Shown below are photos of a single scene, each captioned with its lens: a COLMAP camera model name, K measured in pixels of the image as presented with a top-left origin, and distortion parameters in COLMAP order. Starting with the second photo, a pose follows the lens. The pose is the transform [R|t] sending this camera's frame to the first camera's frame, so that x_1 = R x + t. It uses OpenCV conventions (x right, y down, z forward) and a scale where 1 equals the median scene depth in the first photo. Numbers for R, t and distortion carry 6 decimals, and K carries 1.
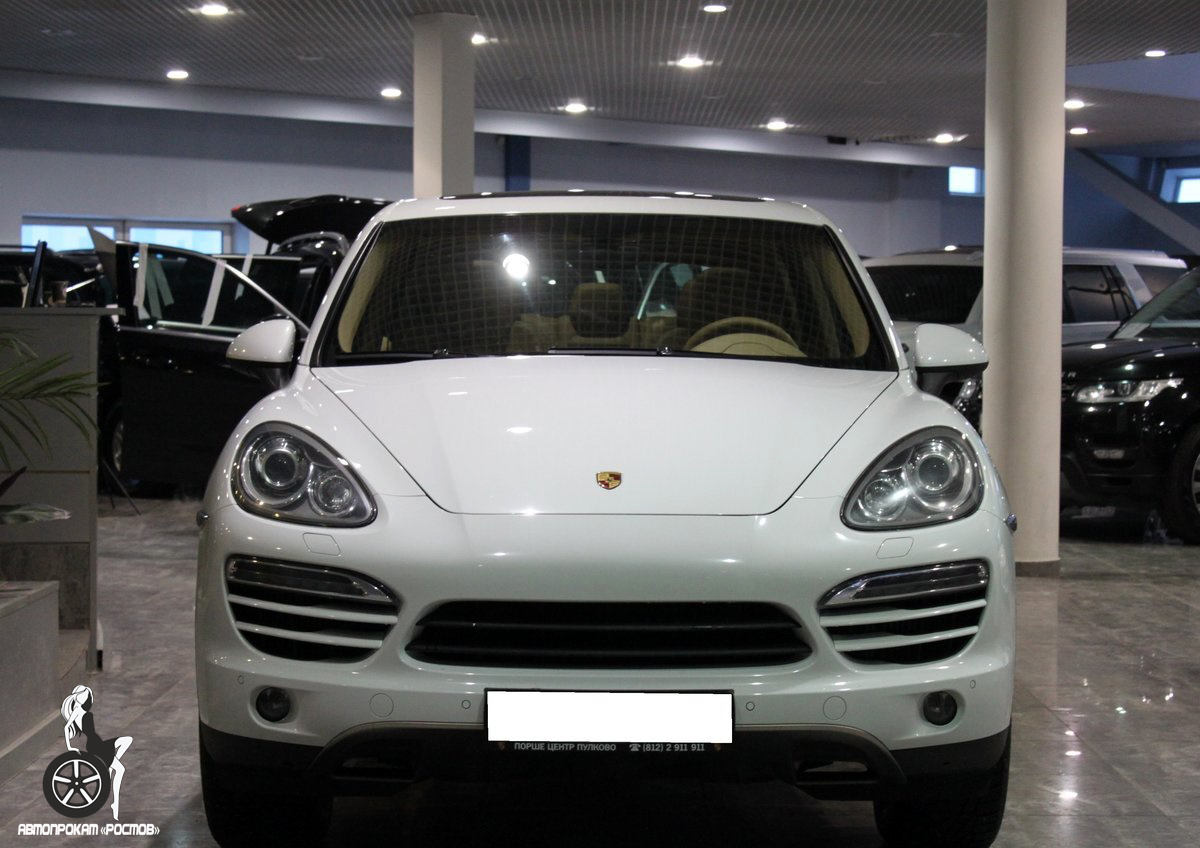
lens RADIAL K [[2229.0, 0, 600.0], [0, 2229.0, 424.0], [0, 0, 1]] dist [0.252773, -0.004279]
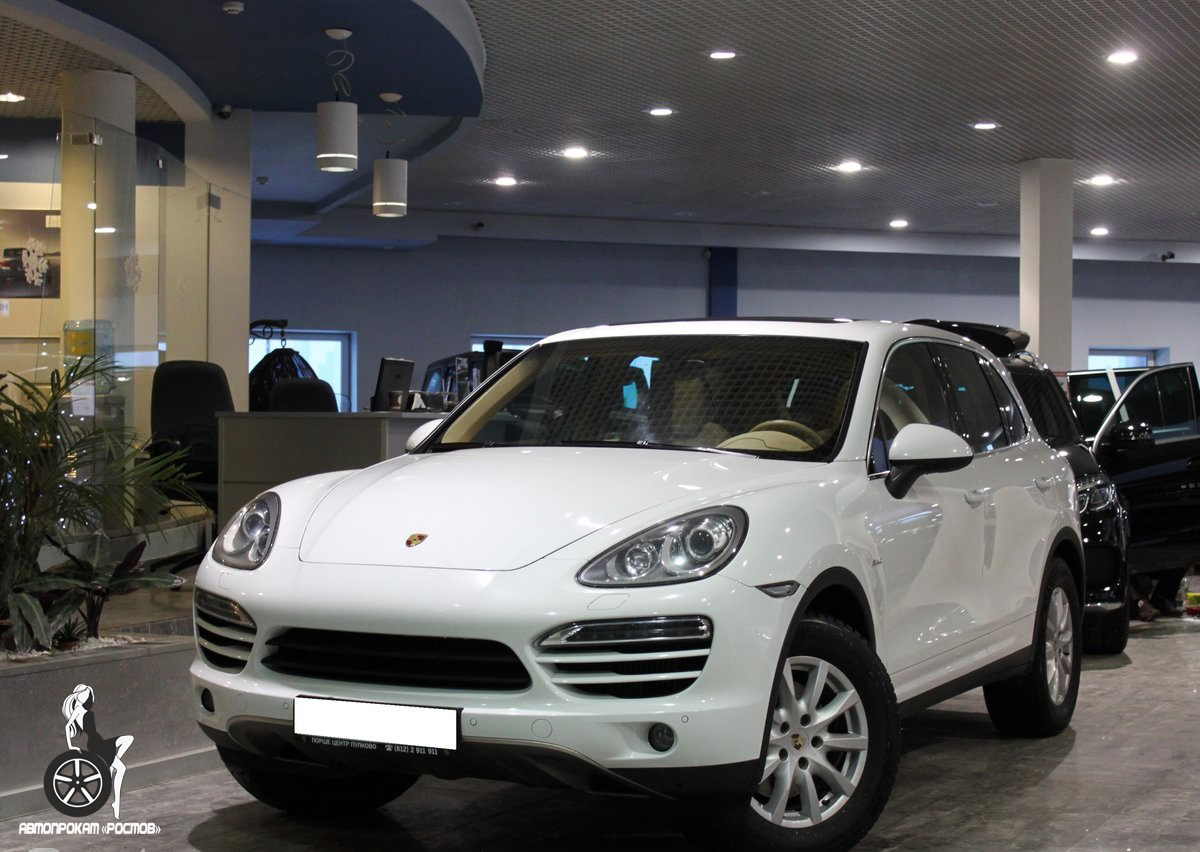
lens RADIAL K [[1947.1, 0, 600.0], [0, 1947.1, 426.0], [0, 0, 1]] dist [-0.003933, -0.012396]
pose [[0.874337, -0.006463, -0.485276, 0.653189], [-0.017101, 0.998880, -0.044115, 0.007322], [0.485018, 0.046870, 0.873247, 0.074429]]
